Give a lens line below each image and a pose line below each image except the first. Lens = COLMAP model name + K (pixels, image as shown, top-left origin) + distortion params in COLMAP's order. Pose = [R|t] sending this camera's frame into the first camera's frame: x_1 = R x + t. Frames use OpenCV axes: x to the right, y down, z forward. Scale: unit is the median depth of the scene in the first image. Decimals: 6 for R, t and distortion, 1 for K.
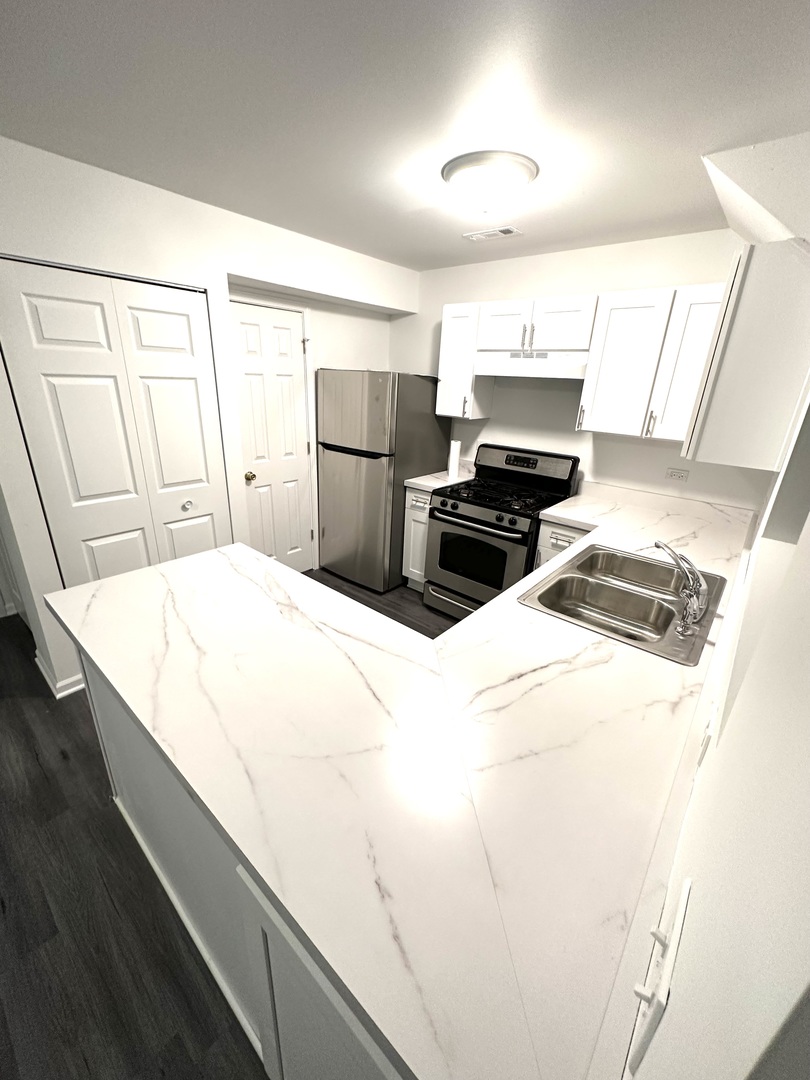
lens RADIAL K [[428.9, 0, 402.8], [0, 428.9, 538.9], [0, 0, 1]] dist [-0.001313, 0.000100]
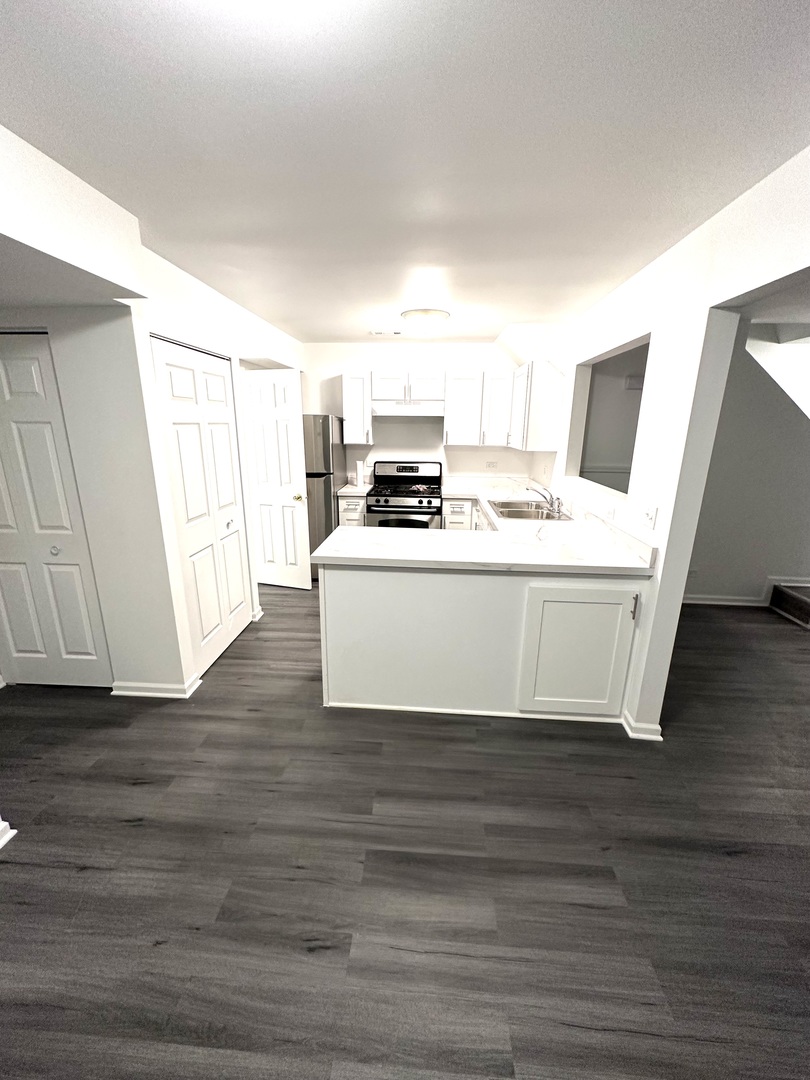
lens RADIAL K [[431.3, 0, 405.0], [0, 431.3, 540.0], [0, 0, 1]] dist [0.001797, 0.000138]
pose [[0.800922, -0.187710, 0.568585, -0.674875], [0.233866, 0.972232, -0.008461, 0.079903], [-0.551208, 0.139749, 0.822581, -0.240558]]
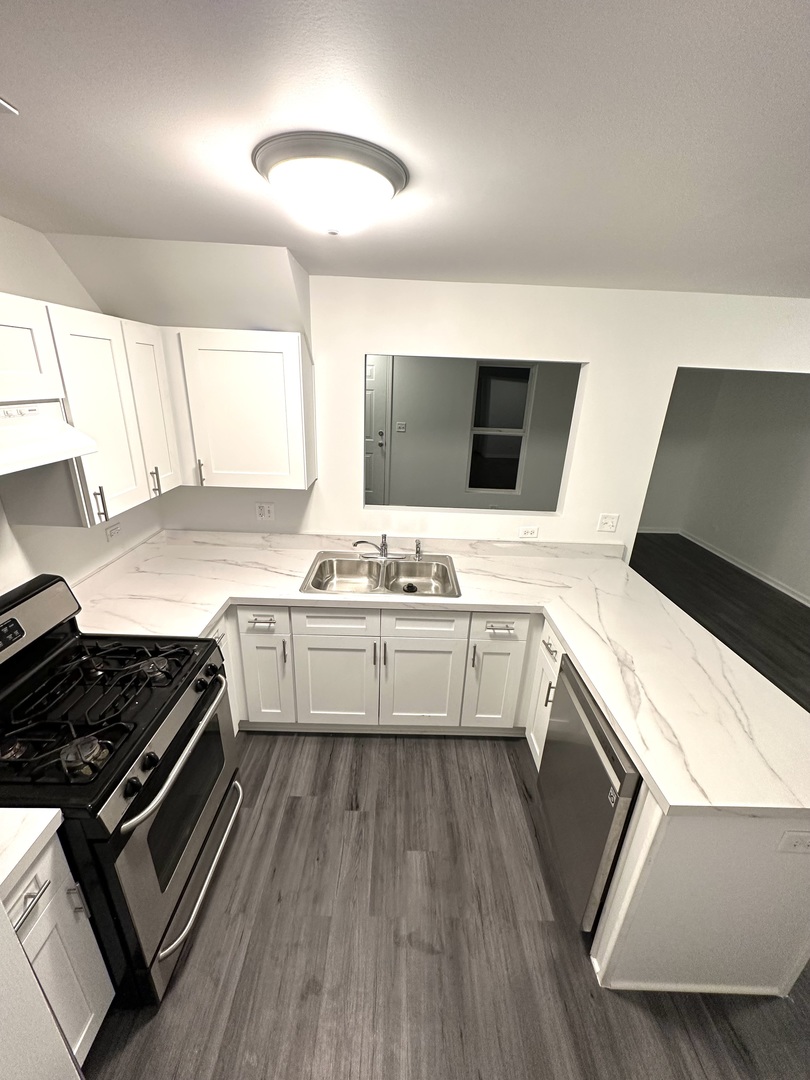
lens RADIAL K [[428.9, 0, 402.8], [0, 428.9, 538.9], [0, 0, 1]] dist [-0.001313, 0.000100]
pose [[-0.647194, -0.327690, 0.688301, -0.267906], [0.208123, 0.792645, 0.573060, -0.438281], [-0.733365, 0.514133, -0.444795, 0.842387]]
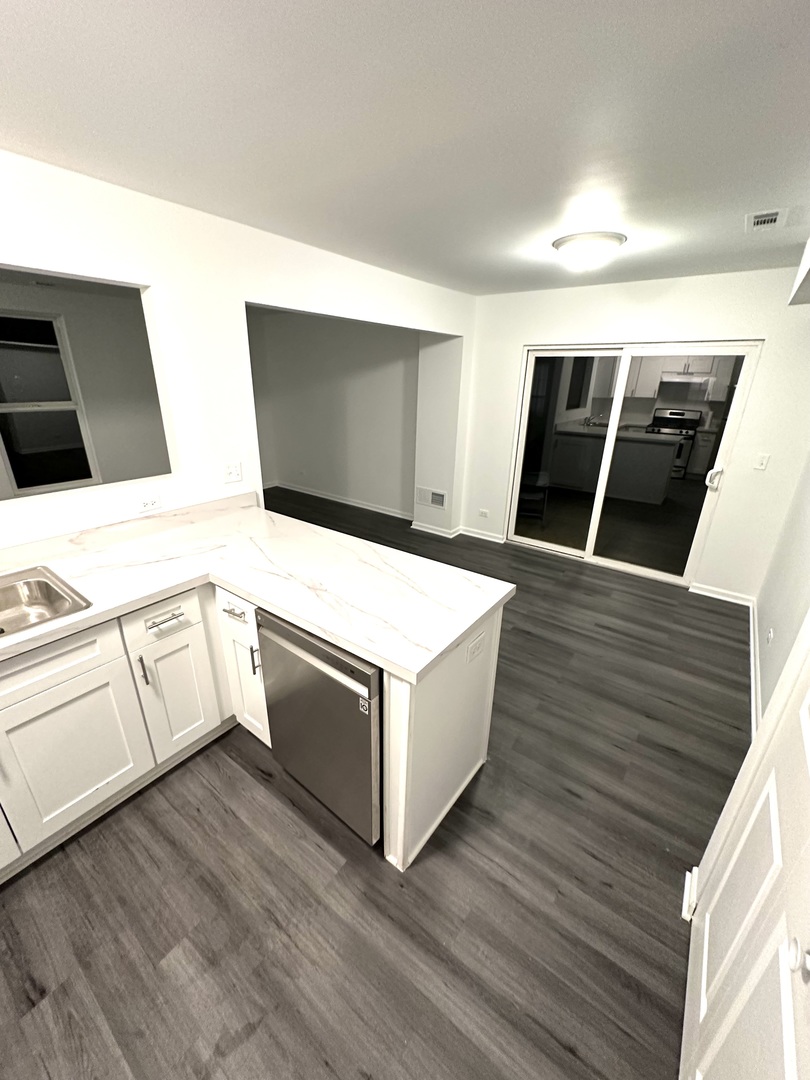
lens RADIAL K [[428.9, 0, 402.8], [0, 428.9, 538.9], [0, 0, 1]] dist [-0.001313, 0.000100]
pose [[-0.996022, -0.035200, -0.081864, -0.188274], [-0.080854, 0.743189, 0.664178, -0.353437], [0.037461, 0.668155, -0.743079, 0.838976]]
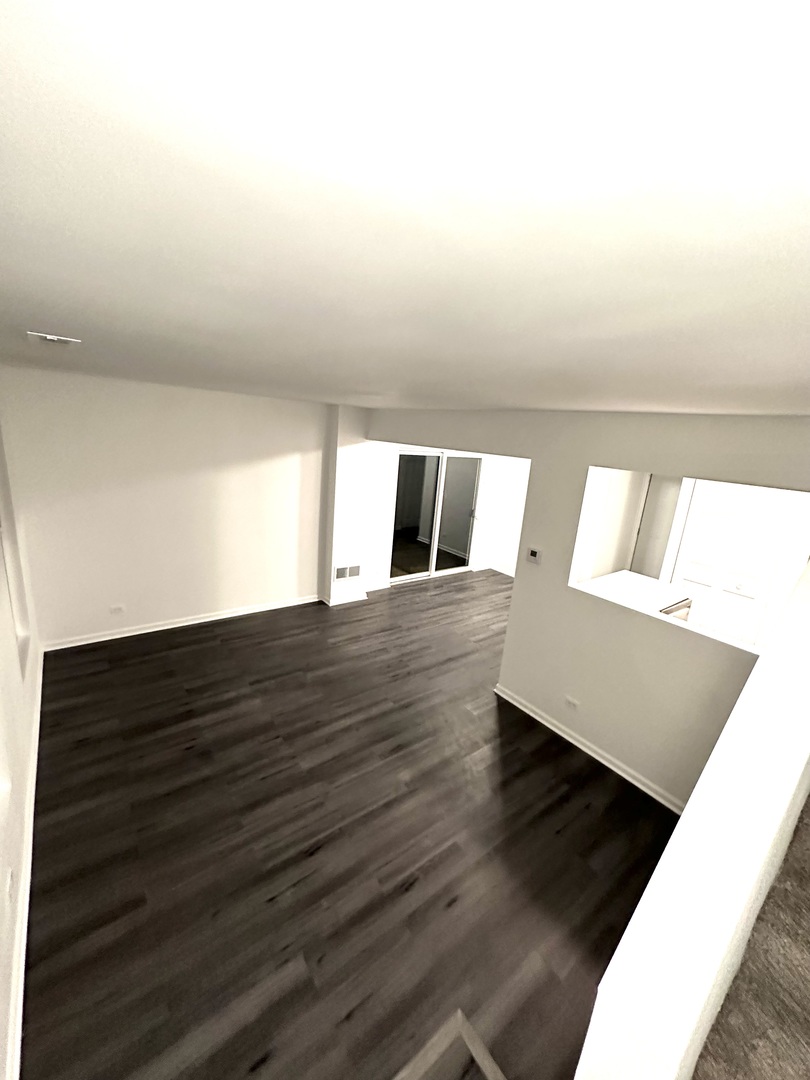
lens RADIAL K [[428.9, 0, 402.8], [0, 428.9, 538.9], [0, 0, 1]] dist [-0.001313, 0.000100]
pose [[-0.207405, 0.180135, -0.961527, 1.252353], [-0.431203, 0.865428, 0.255144, -0.086790], [0.878093, 0.467531, -0.101819, -0.140710]]
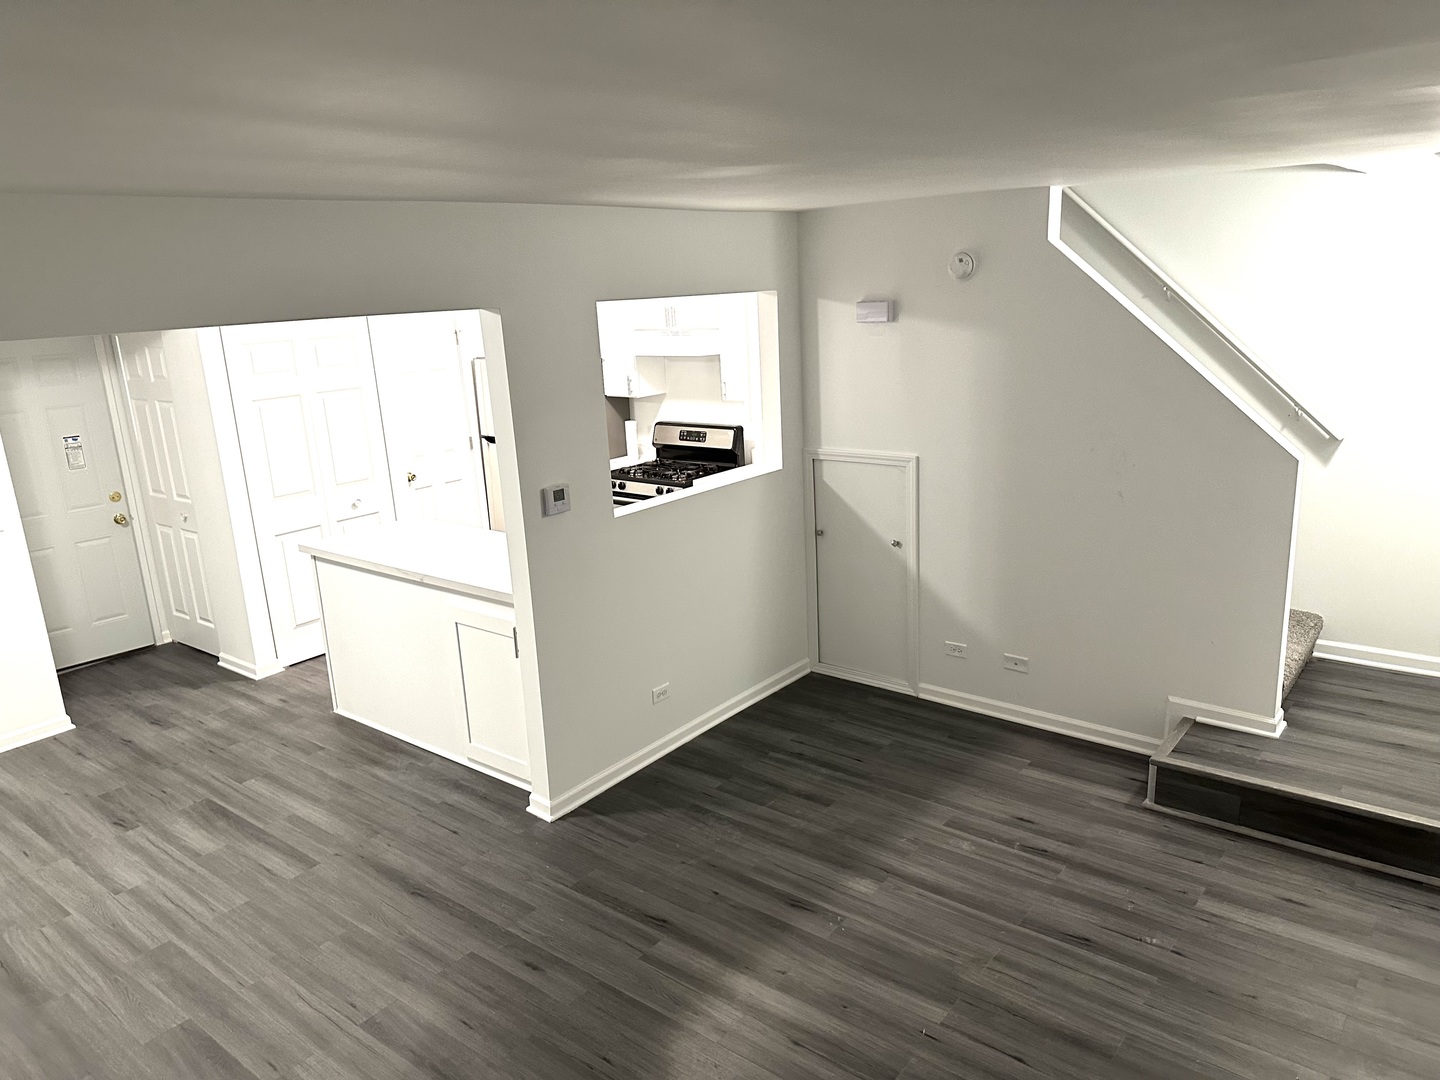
lens RADIAL K [[1003.5, 0, 725.1], [0, 1003.5, 547.1], [0, 0, 1]] dist [0.071267, -0.099720]
pose [[0.995310, -0.095627, 0.014634, 0.296316], [0.096626, 0.990063, -0.102173, 0.308260], [-0.004718, 0.103108, 0.994659, -1.233598]]
